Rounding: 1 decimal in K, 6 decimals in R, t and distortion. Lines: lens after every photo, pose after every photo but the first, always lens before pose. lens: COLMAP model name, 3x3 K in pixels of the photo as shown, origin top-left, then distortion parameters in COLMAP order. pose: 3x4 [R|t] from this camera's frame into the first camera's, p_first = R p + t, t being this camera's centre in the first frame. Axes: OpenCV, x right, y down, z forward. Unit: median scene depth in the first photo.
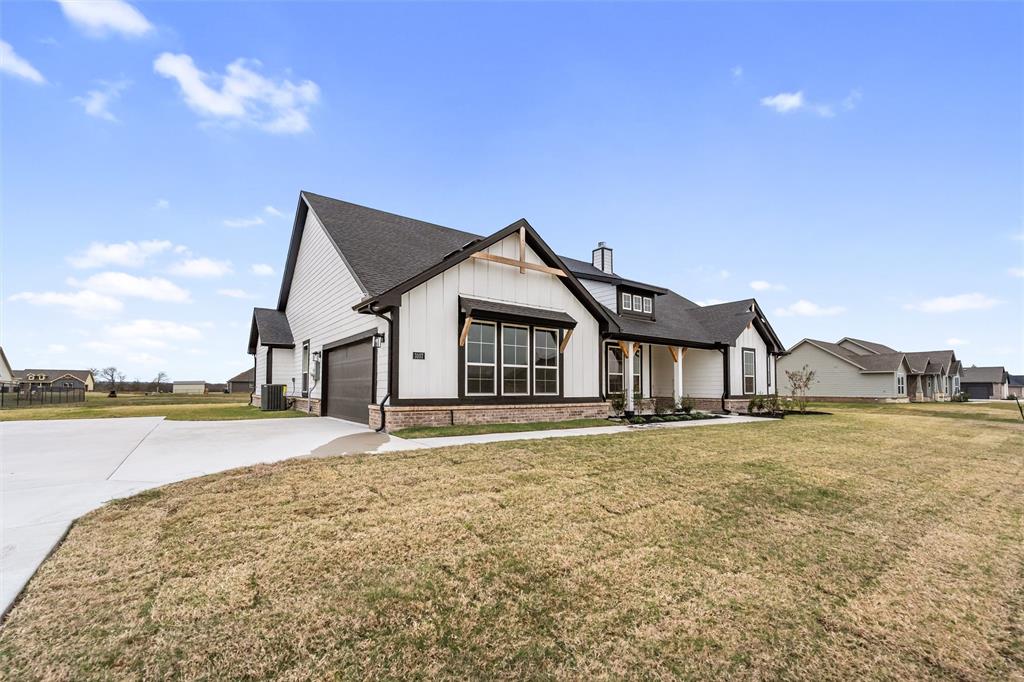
lens RADIAL K [[427.3, 0, 510.9], [0, 427.3, 369.4], [0, 0, 1]] dist [-0.000675, 0.000007]
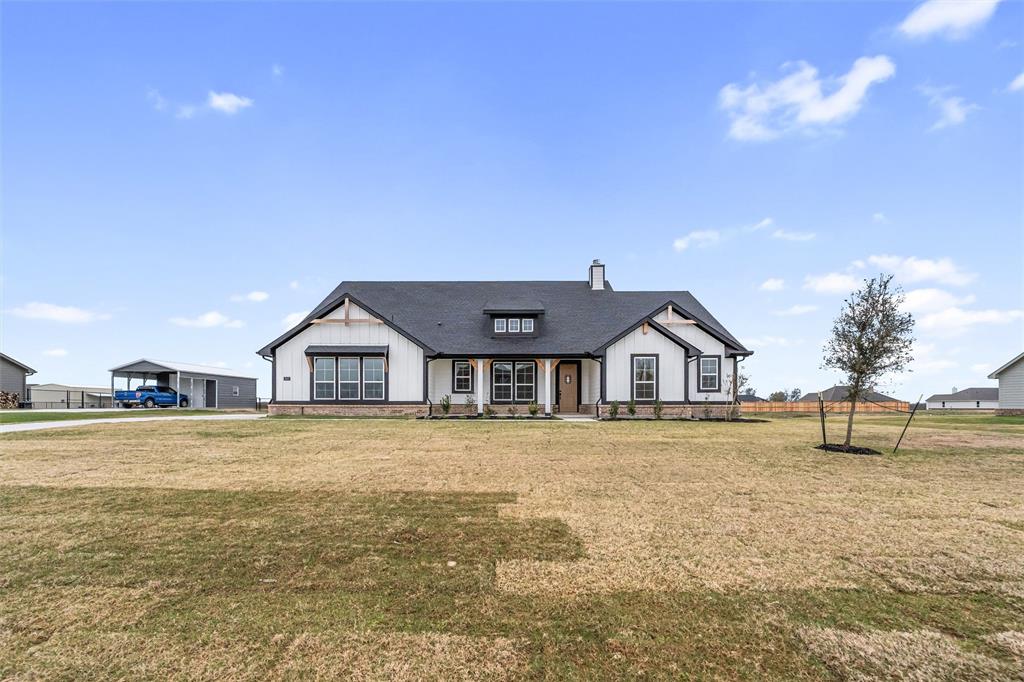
lens RADIAL K [[441.1, 0, 515.0], [0, 441.1, 399.3], [0, 0, 1]] dist [-0.000003, -0.000113]
pose [[0.802259, -0.016812, -0.596739, 1.189164], [0.029203, 0.999512, 0.011102, 0.045646], [0.596261, -0.026334, 0.802358, 0.005580]]
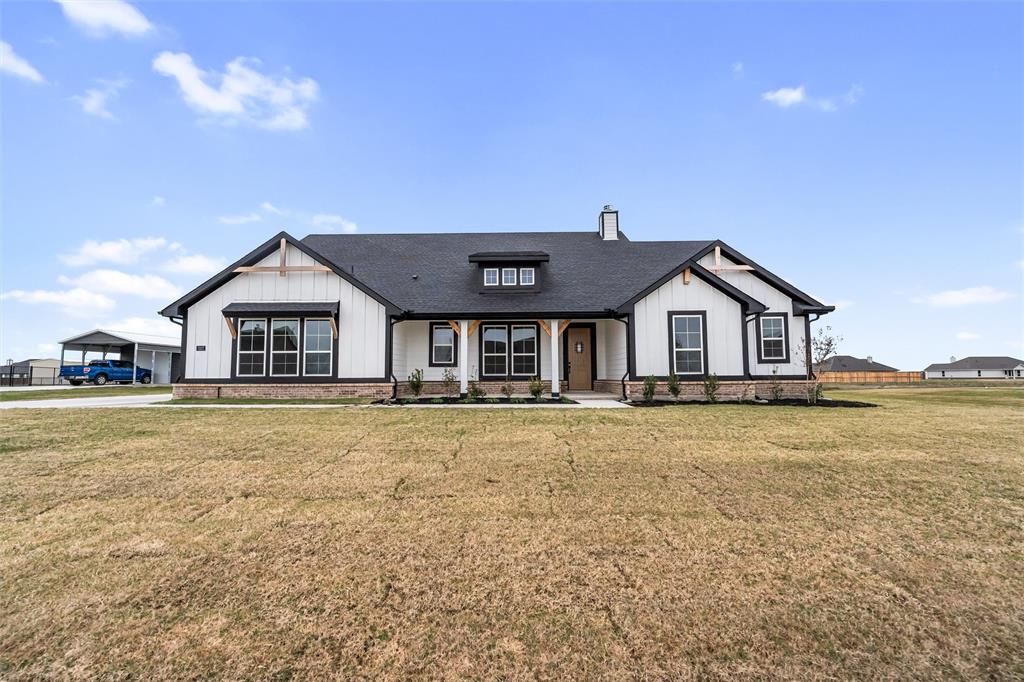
lens RADIAL K [[429.3, 0, 512.0], [0, 429.3, 341.0], [0, 0, 1]] dist [-0.001338, -0.000087]
pose [[0.799501, -0.063864, -0.597260, 0.968919], [0.035604, 0.997622, -0.059015, 0.043086], [0.599608, 0.025918, 0.799874, 0.313596]]
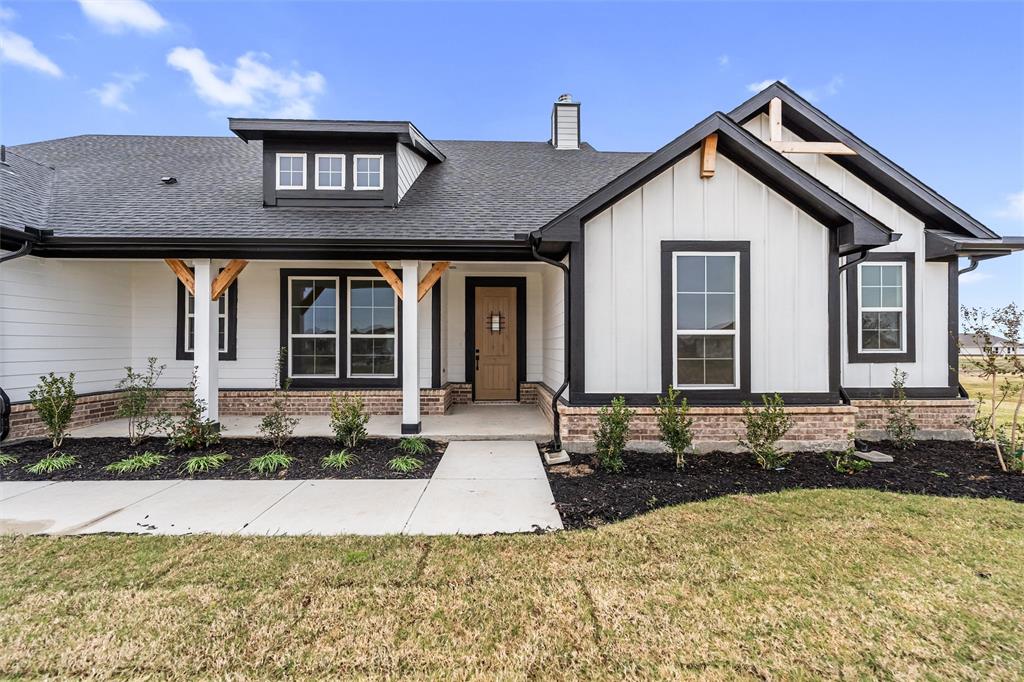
lens RADIAL K [[429.3, 0, 512.0], [0, 429.3, 341.0], [0, 0, 1]] dist [-0.001338, -0.000087]
pose [[0.826187, -0.018670, -0.563087, 0.793173], [0.028306, 0.999564, 0.008389, 0.020372], [0.562685, -0.022869, 0.826355, 0.854282]]
